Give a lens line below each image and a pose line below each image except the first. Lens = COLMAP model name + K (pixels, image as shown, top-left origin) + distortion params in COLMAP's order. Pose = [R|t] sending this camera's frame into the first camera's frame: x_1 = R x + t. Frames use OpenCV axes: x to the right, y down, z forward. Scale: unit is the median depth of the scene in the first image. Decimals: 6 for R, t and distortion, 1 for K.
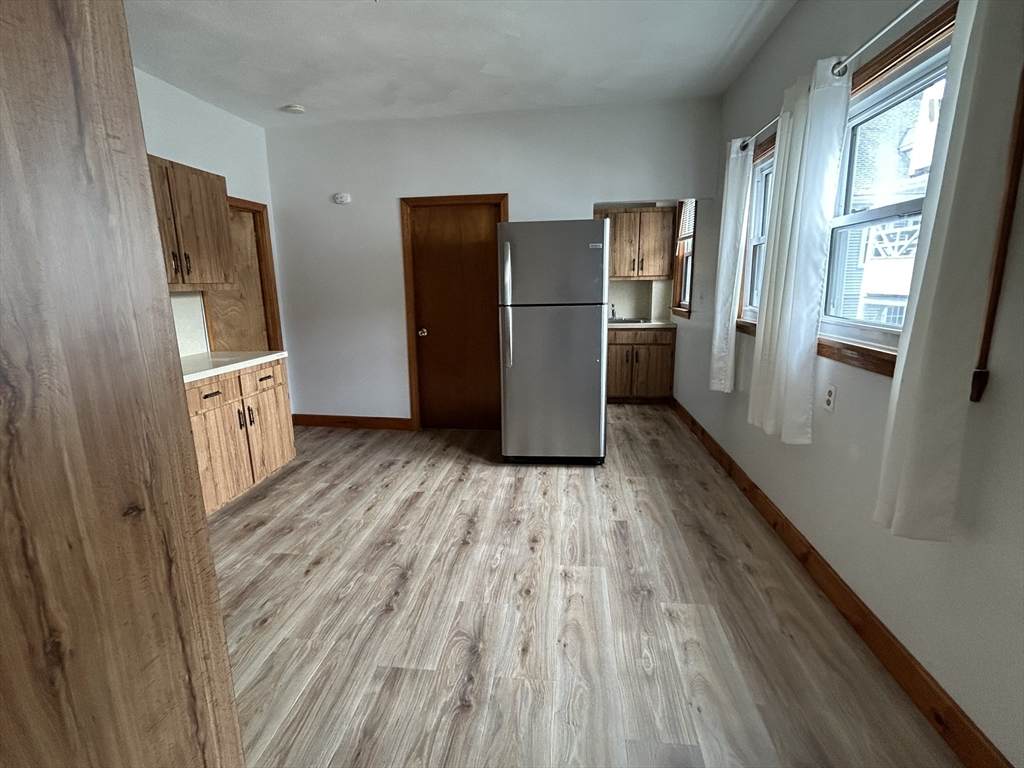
lens RADIAL K [[490.0, 0, 502.3], [0, 490.0, 382.1], [0, 0, 1]] dist [-0.006059, 0.001843]
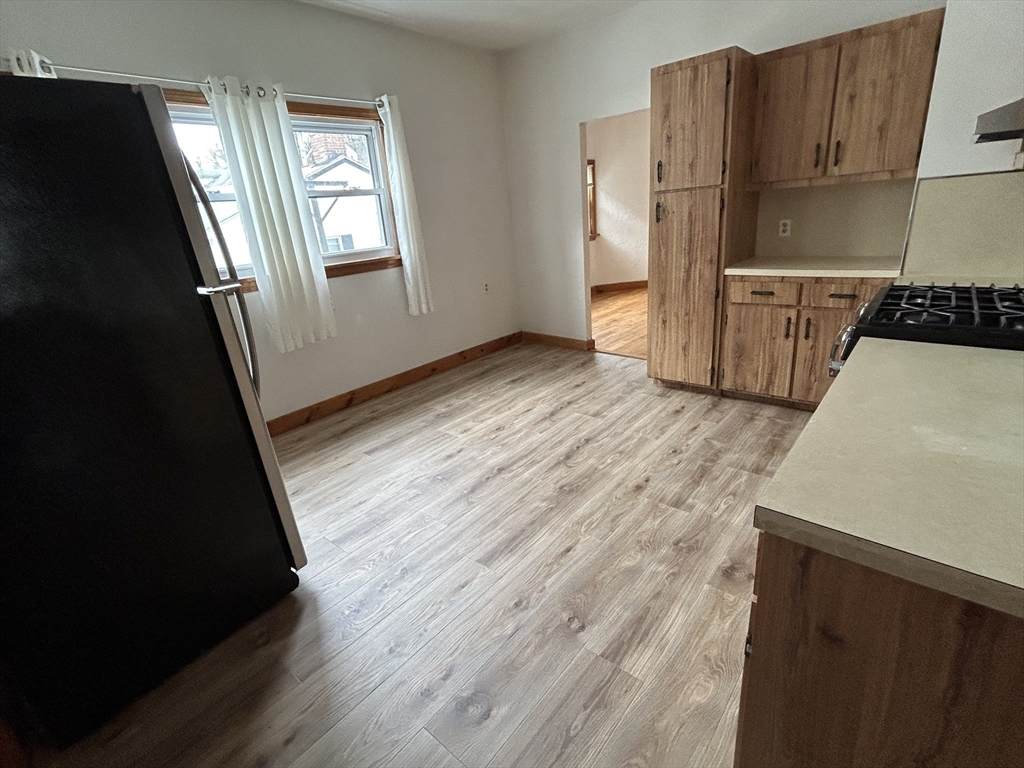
lens RADIAL K [[490.0, 0, 501.8], [0, 490.0, 389.9], [0, 0, 1]] dist [-0.006059, 0.001843]
pose [[-0.831248, -0.102030, 0.546458, -0.602612], [0.207328, 0.855185, 0.475052, -0.301284], [-0.515792, 0.508182, -0.689717, 1.553178]]
